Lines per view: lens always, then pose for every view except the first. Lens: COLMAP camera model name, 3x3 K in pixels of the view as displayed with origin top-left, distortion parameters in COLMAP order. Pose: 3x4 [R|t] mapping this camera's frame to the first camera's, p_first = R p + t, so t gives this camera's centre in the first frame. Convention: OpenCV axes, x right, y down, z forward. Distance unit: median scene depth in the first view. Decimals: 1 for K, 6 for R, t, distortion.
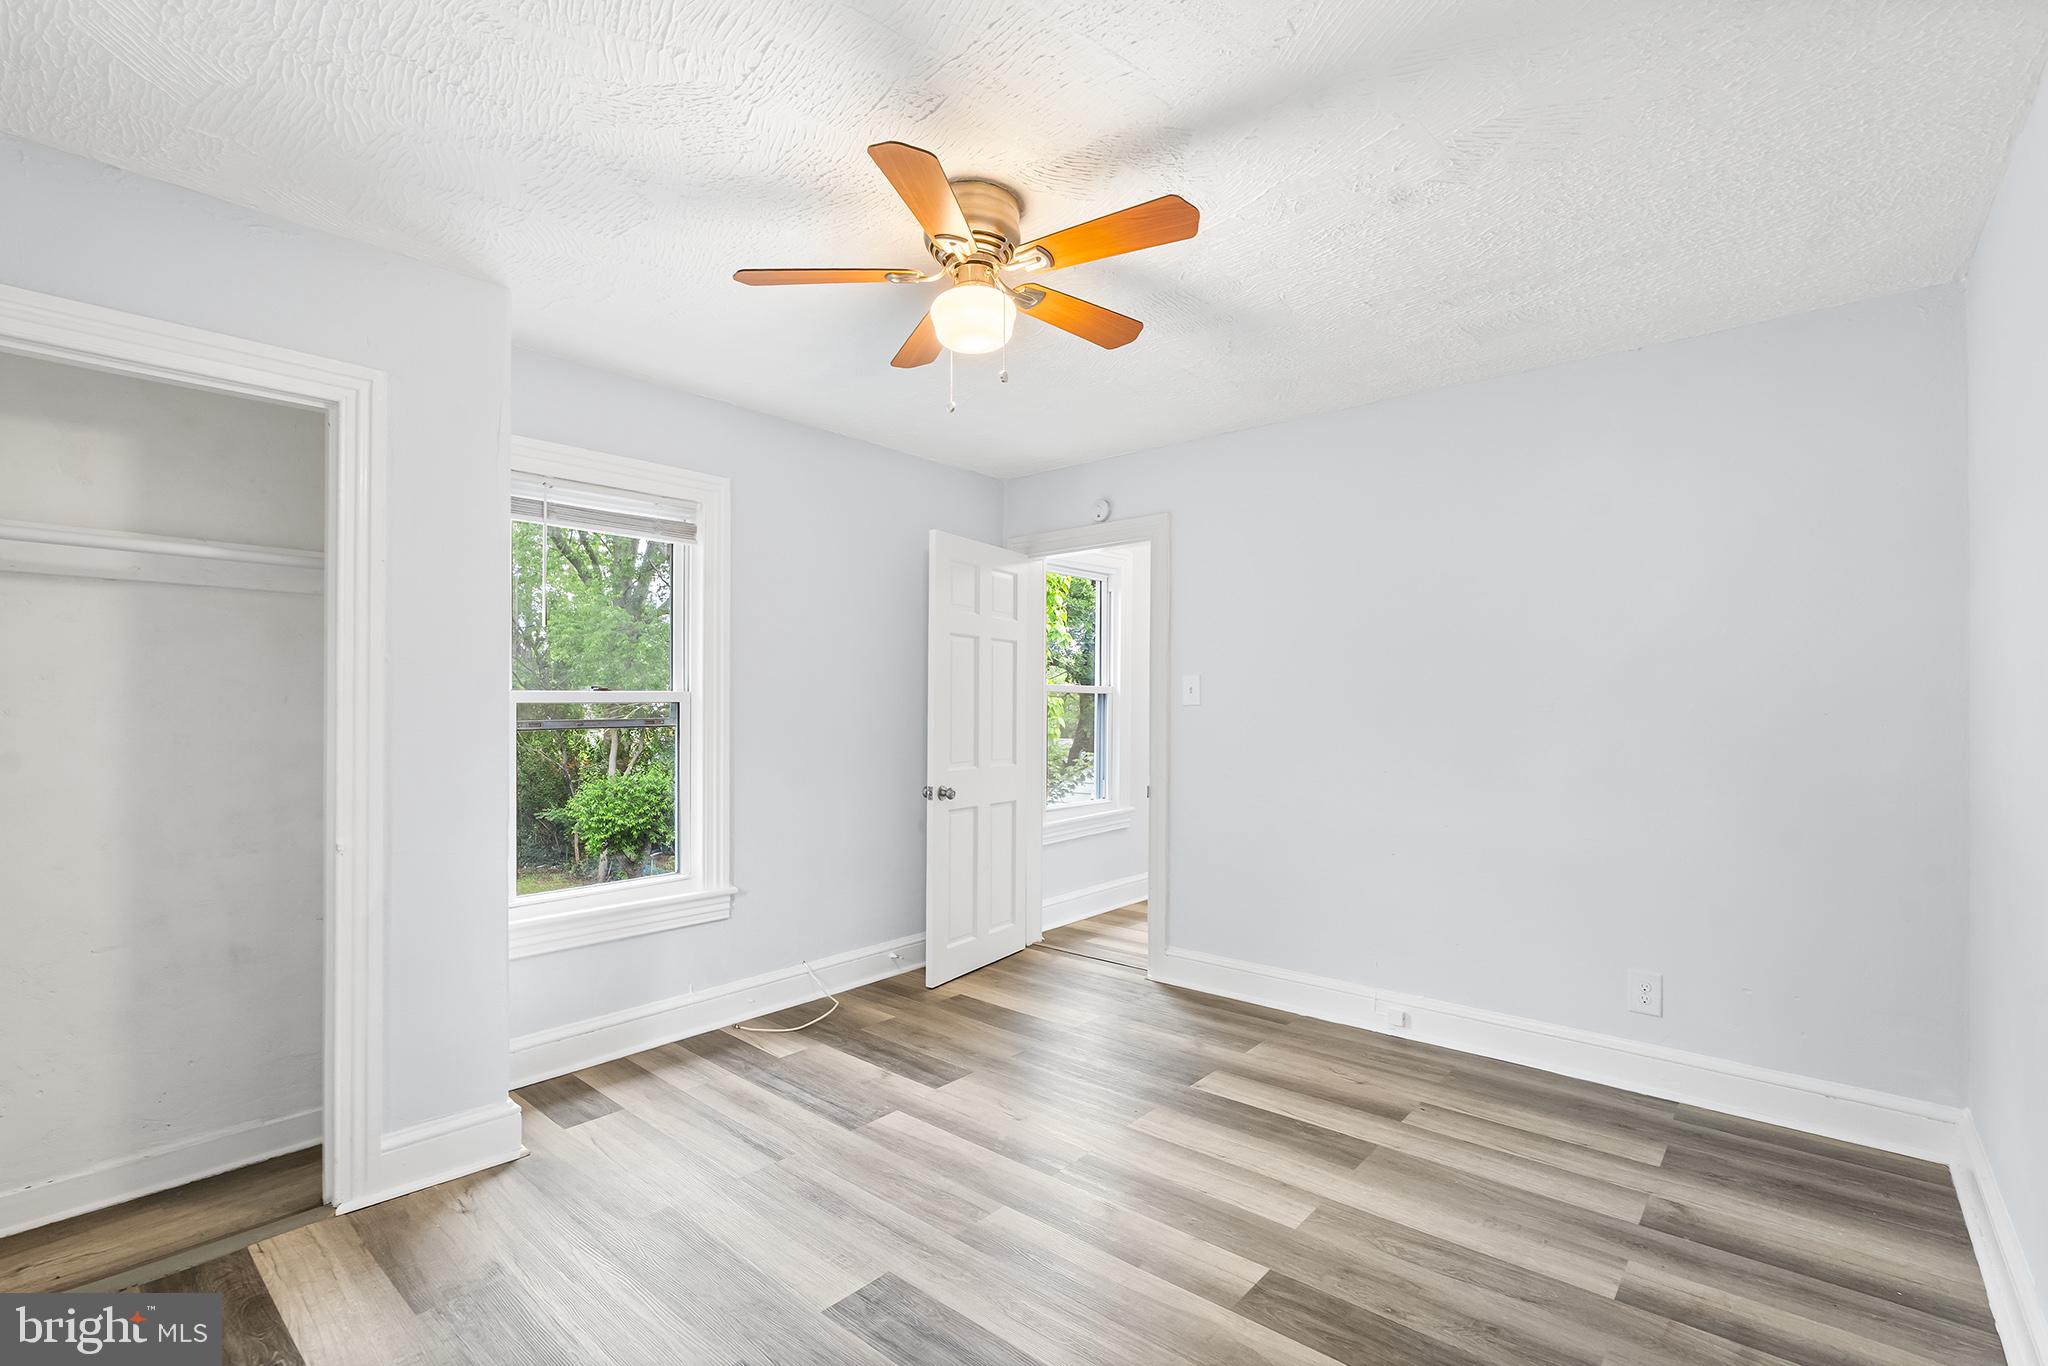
lens RADIAL K [[907.0, 0, 1019.4], [0, 907.0, 687.3], [0, 0, 1]] dist [-0.008983, 0.000652]
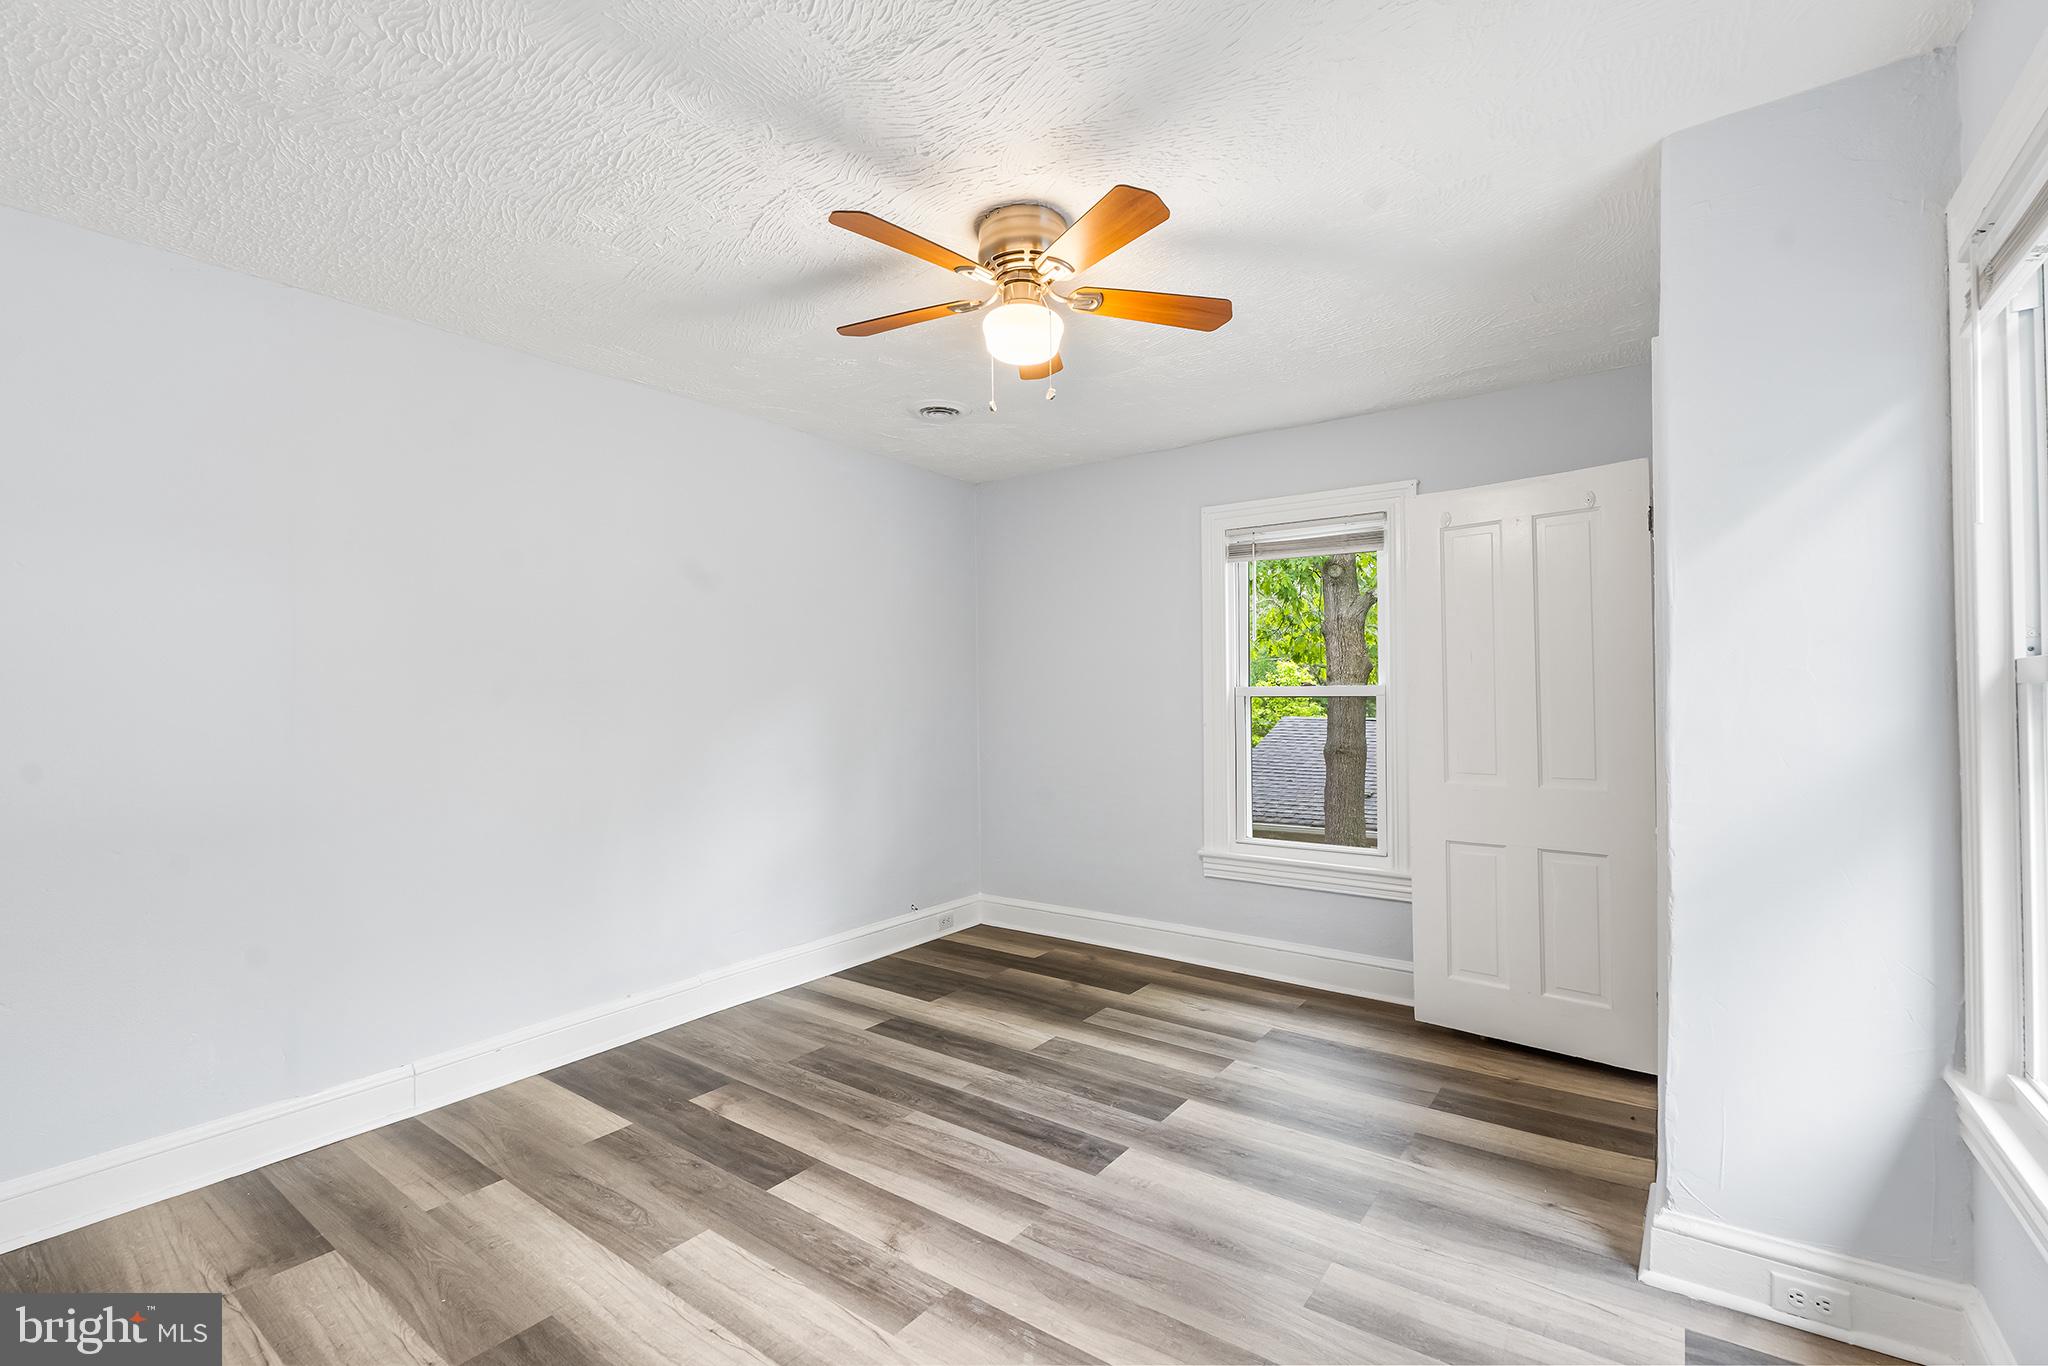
lens RADIAL K [[907.0, 0, 1019.4], [0, 907.0, 687.3], [0, 0, 1]] dist [-0.008983, 0.000652]
pose [[-0.996018, 0.007471, -0.088836, 0.050856], [0.010643, 0.999321, -0.035283, 0.045291], [0.088512, -0.036088, -0.995421, 2.044148]]
